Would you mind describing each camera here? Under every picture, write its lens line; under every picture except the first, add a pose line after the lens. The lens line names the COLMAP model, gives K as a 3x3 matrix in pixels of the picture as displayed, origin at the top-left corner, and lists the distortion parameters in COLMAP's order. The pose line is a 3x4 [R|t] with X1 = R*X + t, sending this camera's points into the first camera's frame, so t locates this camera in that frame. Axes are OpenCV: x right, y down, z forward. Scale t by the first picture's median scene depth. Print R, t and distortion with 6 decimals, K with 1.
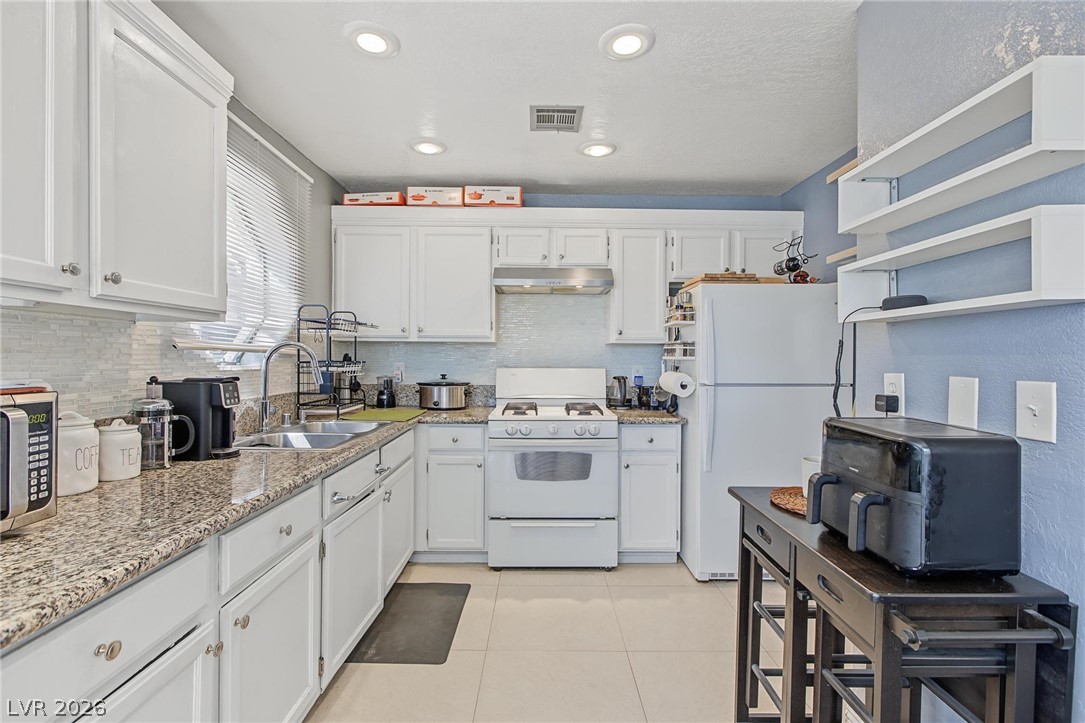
lens RADIAL K [[492.5, 0, 541.1], [0, 492.5, 358.5], [0, 0, 1]] dist [-0.006666, 0.003085]
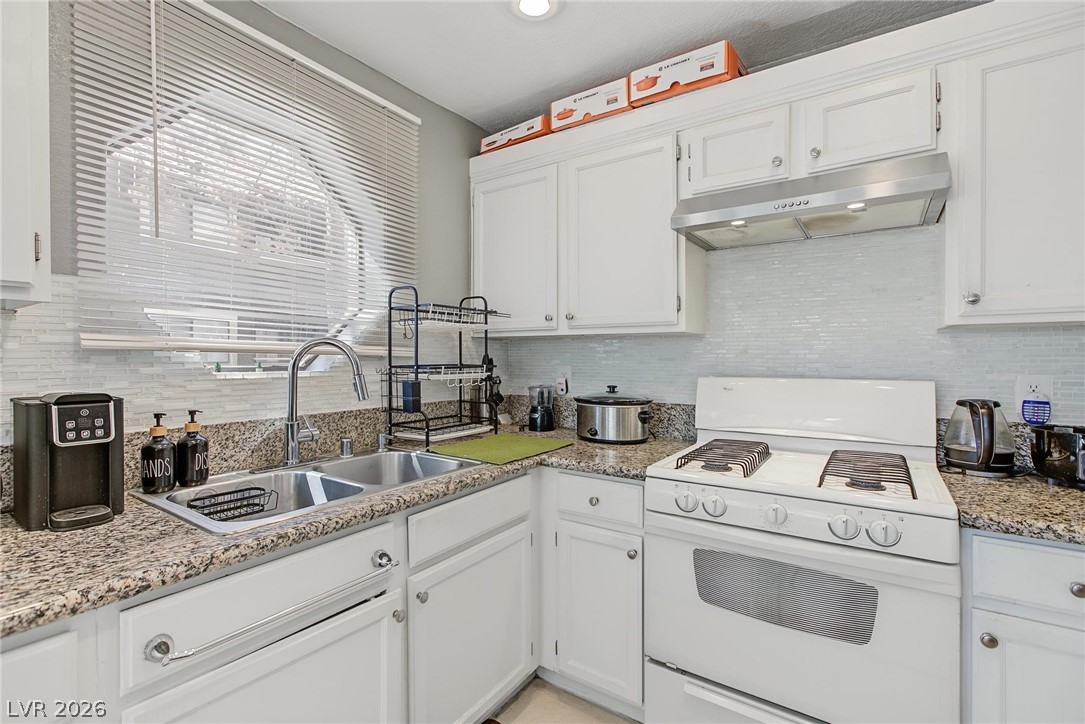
lens RADIAL K [[492.5, 0, 543.8], [0, 492.5, 360.9], [0, 0, 1]] dist [-0.006666, 0.003085]
pose [[0.824122, -0.002753, -0.566406, 0.095105], [0.003677, 0.999993, 0.000490, -0.000737], [0.566401, -0.002486, 0.824126, 0.442616]]
